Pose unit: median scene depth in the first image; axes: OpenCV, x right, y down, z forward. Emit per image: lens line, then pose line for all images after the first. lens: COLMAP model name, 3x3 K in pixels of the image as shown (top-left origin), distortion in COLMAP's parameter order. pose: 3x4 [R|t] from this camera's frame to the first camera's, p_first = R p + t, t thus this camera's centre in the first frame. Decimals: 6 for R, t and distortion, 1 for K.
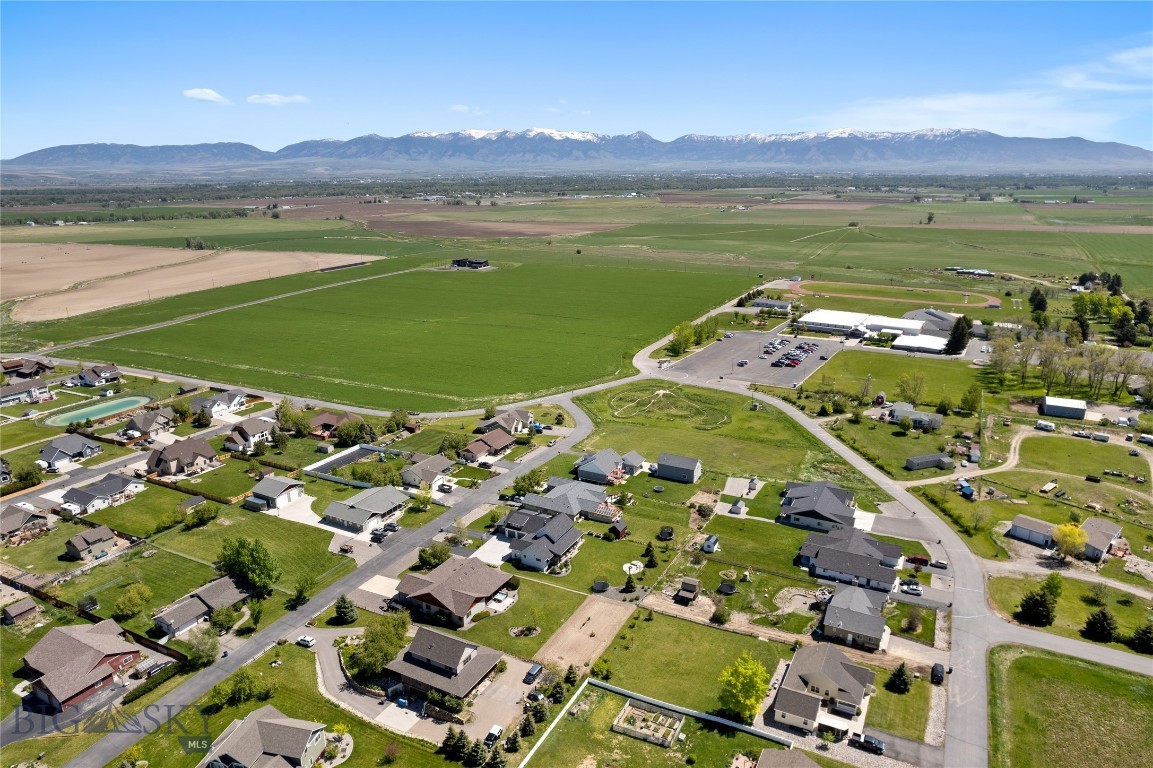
lens RADIAL K [[743.2, 0, 578.9], [0, 743.2, 387.7], [0, 0, 1]] dist [-0.075920, 0.067250]
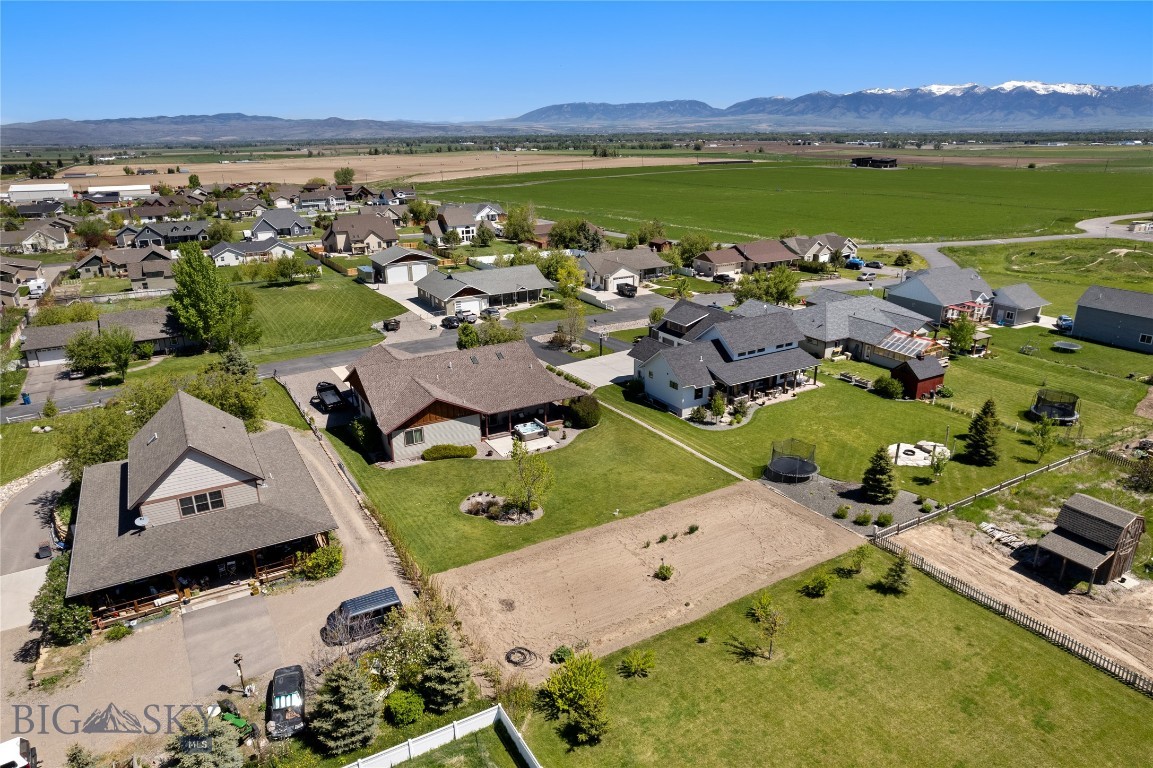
lens RADIAL K [[743.2, 0, 580.0], [0, 743.2, 381.5], [0, 0, 1]] dist [-0.075920, 0.067250]
pose [[0.846321, 0.172189, -0.504075, 0.081183], [-0.151491, 0.985040, 0.082137, 0.155370], [0.510677, 0.006848, 0.859745, 0.471101]]
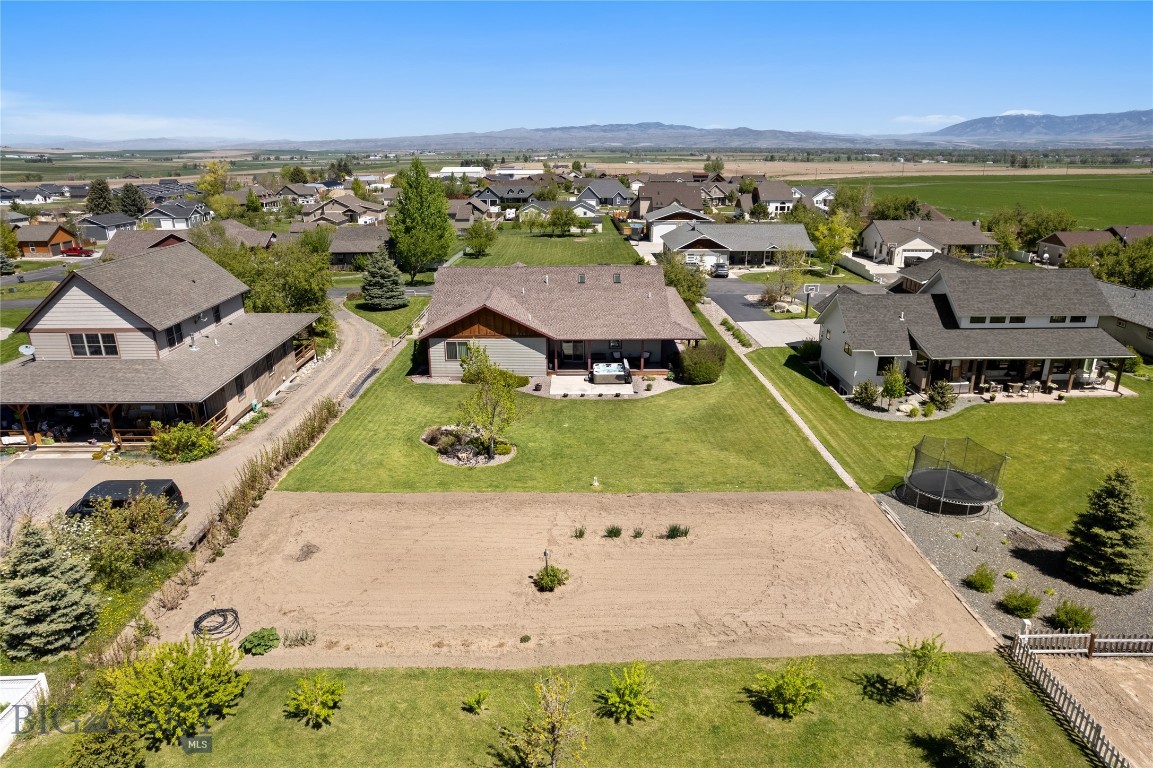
lens RADIAL K [[743.2, 0, 581.2], [0, 743.2, 382.7], [0, 0, 1]] dist [-0.075920, 0.067250]
pose [[0.475923, 0.277884, -0.834433, 0.096445], [-0.256018, 0.951457, 0.170834, 0.169296], [0.841399, 0.132326, 0.523964, 0.589374]]
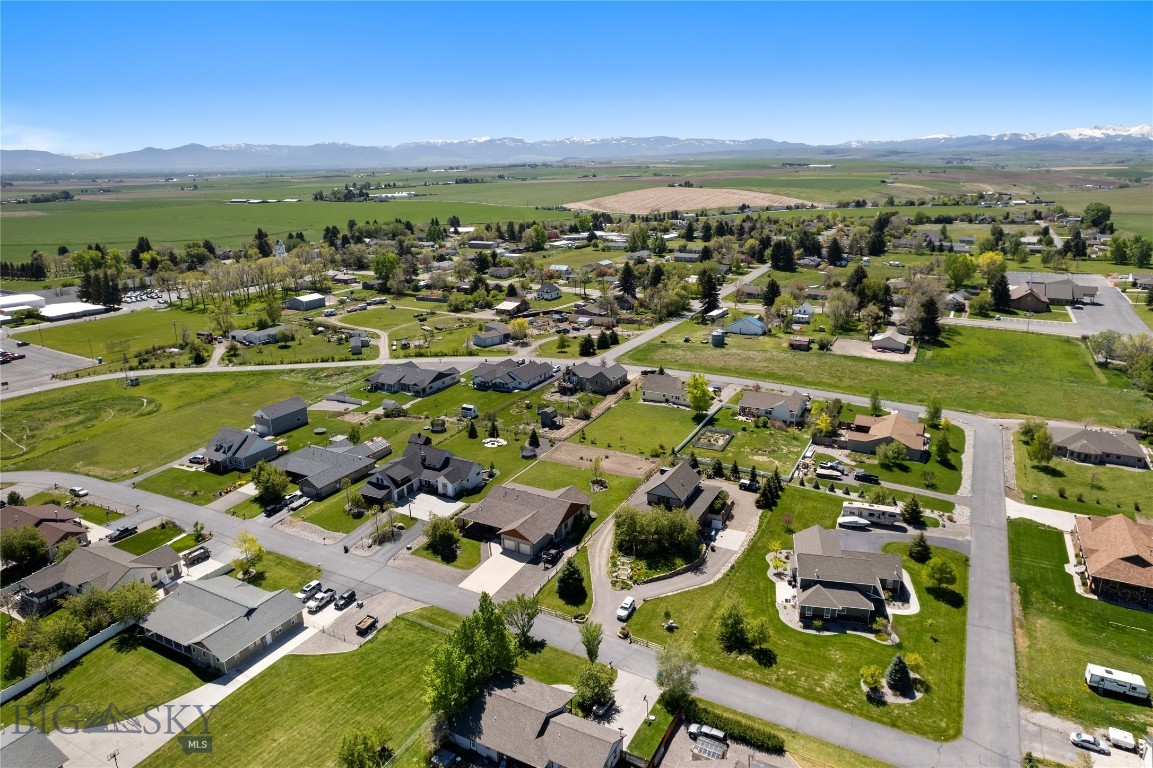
lens RADIAL K [[743.2, 0, 580.1], [0, 743.2, 386.0], [0, 0, 1]] dist [-0.075920, 0.067250]
pose [[-0.003603, -0.282619, 0.959225, -0.664209], [0.297449, 0.915511, 0.270857, -0.051185], [-0.954731, 0.286296, 0.080766, 0.592189]]
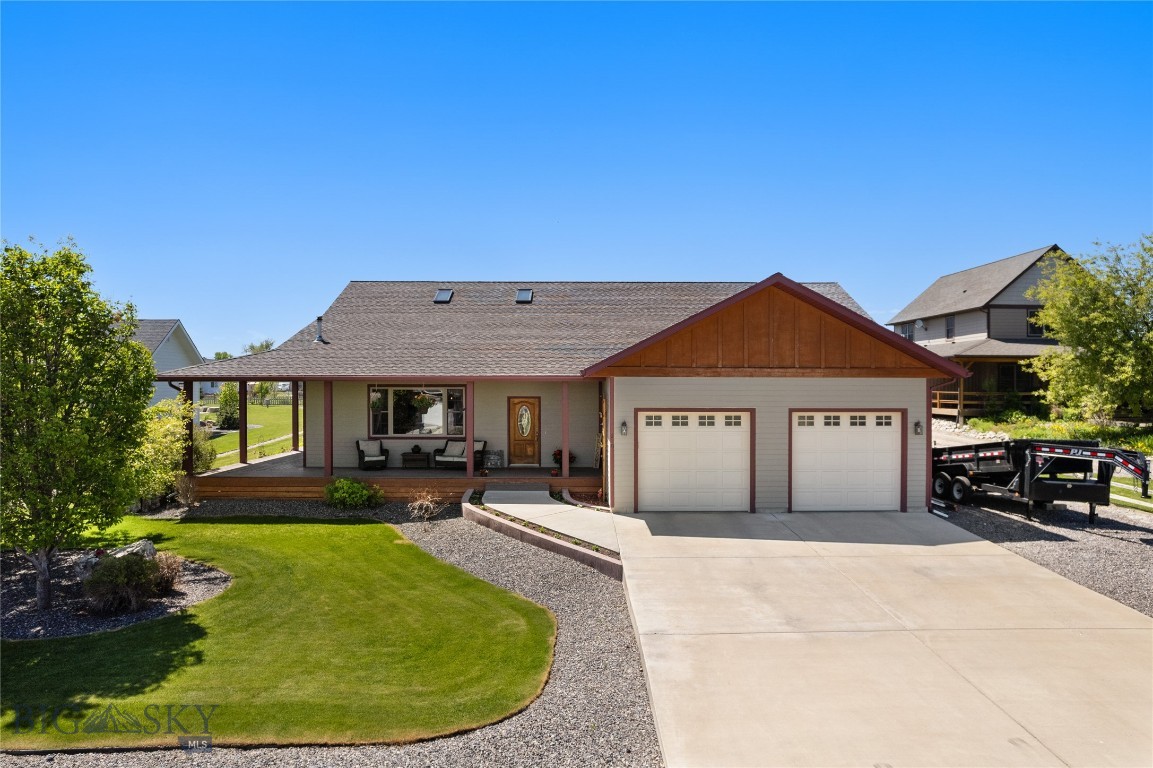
lens RADIAL K [[743.2, 0, 577.2], [0, 743.2, 380.8], [0, 0, 1]] dist [-0.075920, 0.067250]
pose [[-0.479448, 0.016664, 0.877412, -0.214361], [0.261797, 0.957010, 0.124878, 0.176343], [-0.837611, 0.289576, -0.463199, 0.759255]]
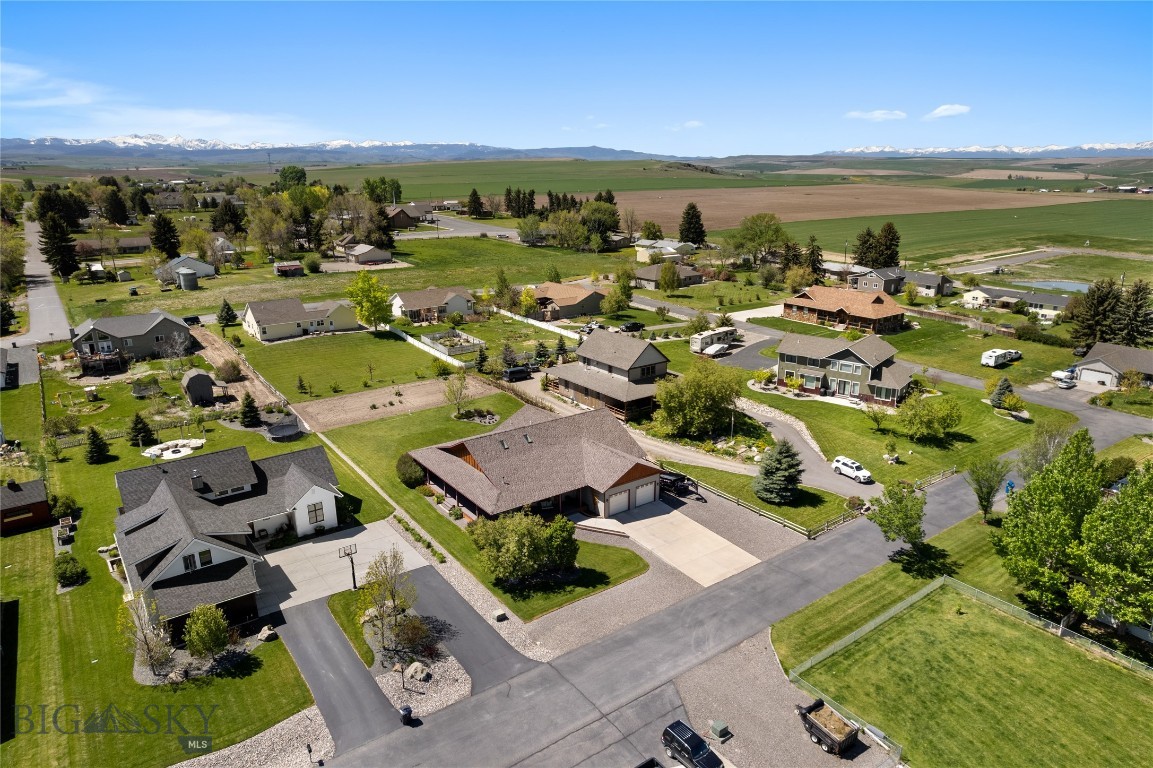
lens RADIAL K [[743.2, 0, 583.5], [0, 743.2, 382.0], [0, 0, 1]] dist [-0.075920, 0.067250]
pose [[-0.902040, -0.110939, 0.417153, -0.265485], [0.135520, 0.844760, 0.517702, 0.001393], [-0.409828, 0.523520, -0.746973, 0.920574]]
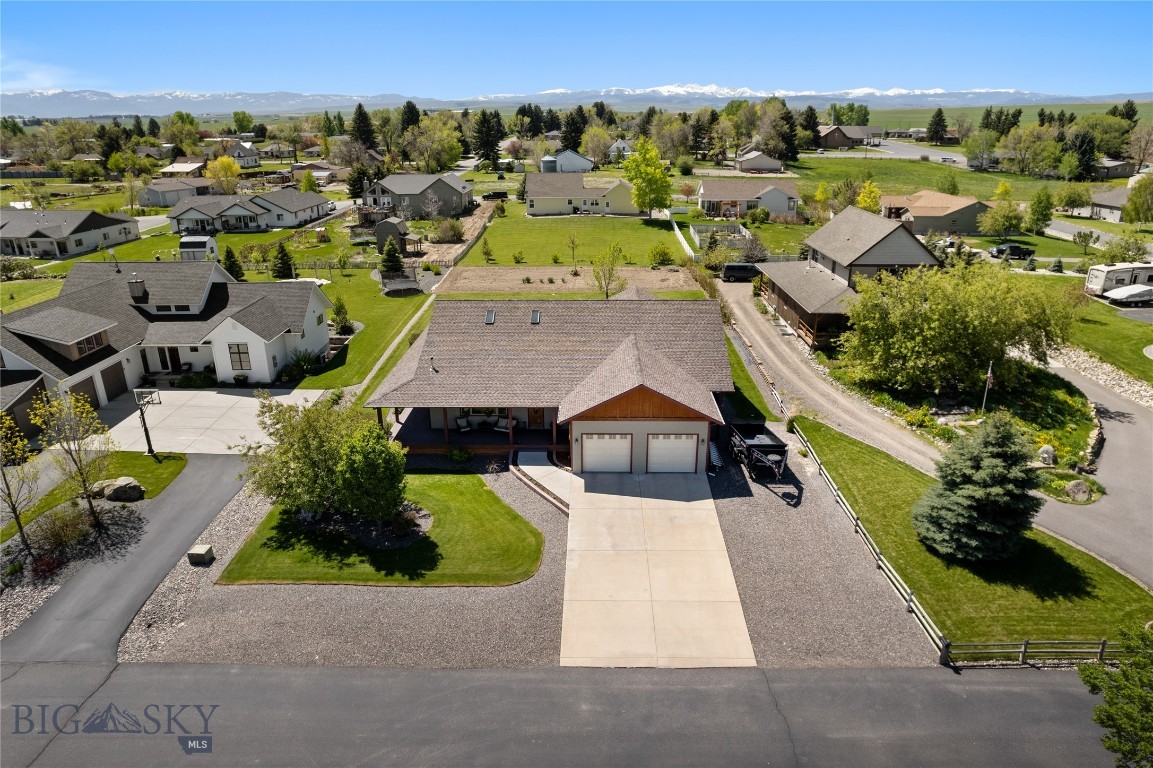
lens RADIAL K [[743.2, 0, 580.6], [0, 743.2, 388.6], [0, 0, 1]] dist [-0.075920, 0.067250]
pose [[-0.455212, -0.297457, 0.839227, -0.285375], [0.268698, 0.852709, 0.447982, 0.111641], [-0.848872, 0.429425, -0.308237, 0.768965]]
